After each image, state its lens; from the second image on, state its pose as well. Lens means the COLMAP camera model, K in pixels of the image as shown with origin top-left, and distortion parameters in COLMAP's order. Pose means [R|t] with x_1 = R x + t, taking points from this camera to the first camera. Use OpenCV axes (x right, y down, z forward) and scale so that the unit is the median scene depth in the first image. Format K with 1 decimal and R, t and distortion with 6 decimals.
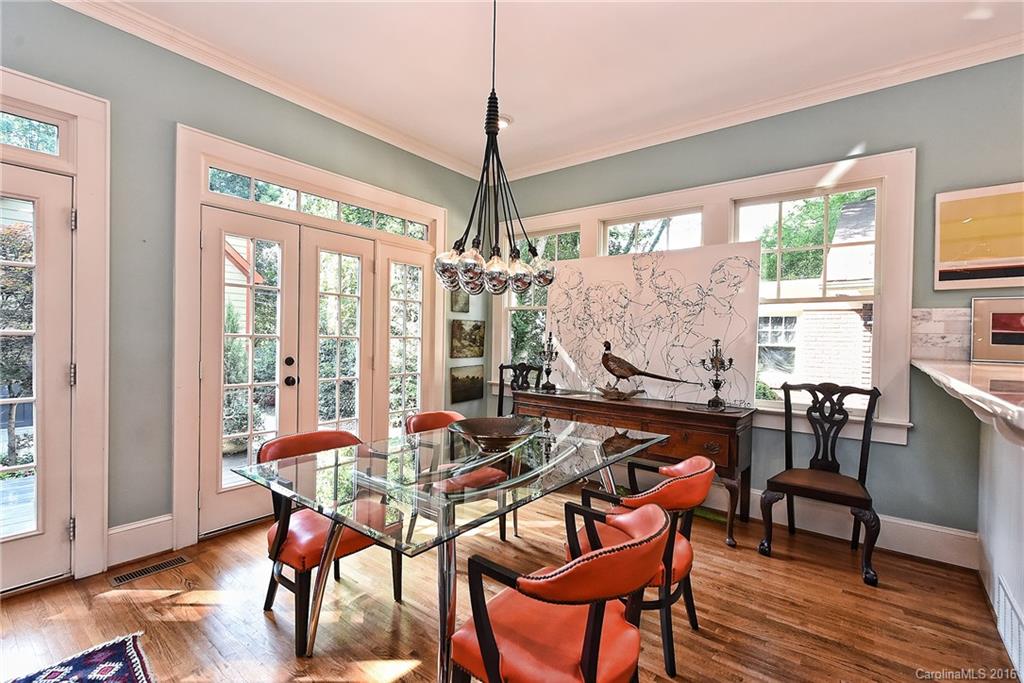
lens RADIAL K [[452.2, 0, 512.7], [0, 452.2, 343.0], [0, 0, 1]] dist [0.004939, 0.000128]
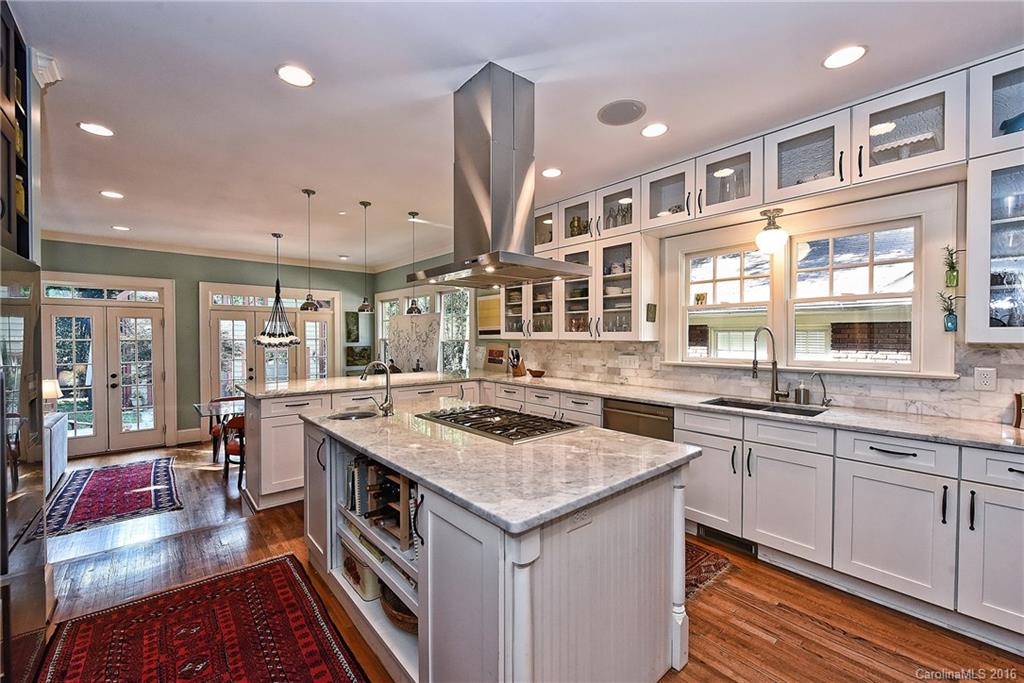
lens RADIAL K [[420.4, 0, 514.8], [0, 420.4, 339.7], [0, 0, 1]] dist [-0.003570, -0.000045]
pose [[0.982641, -0.014411, -0.184957, 1.500786], [0.013171, 0.999882, -0.007931, -0.094015], [0.185049, 0.005357, 0.982715, -1.056678]]
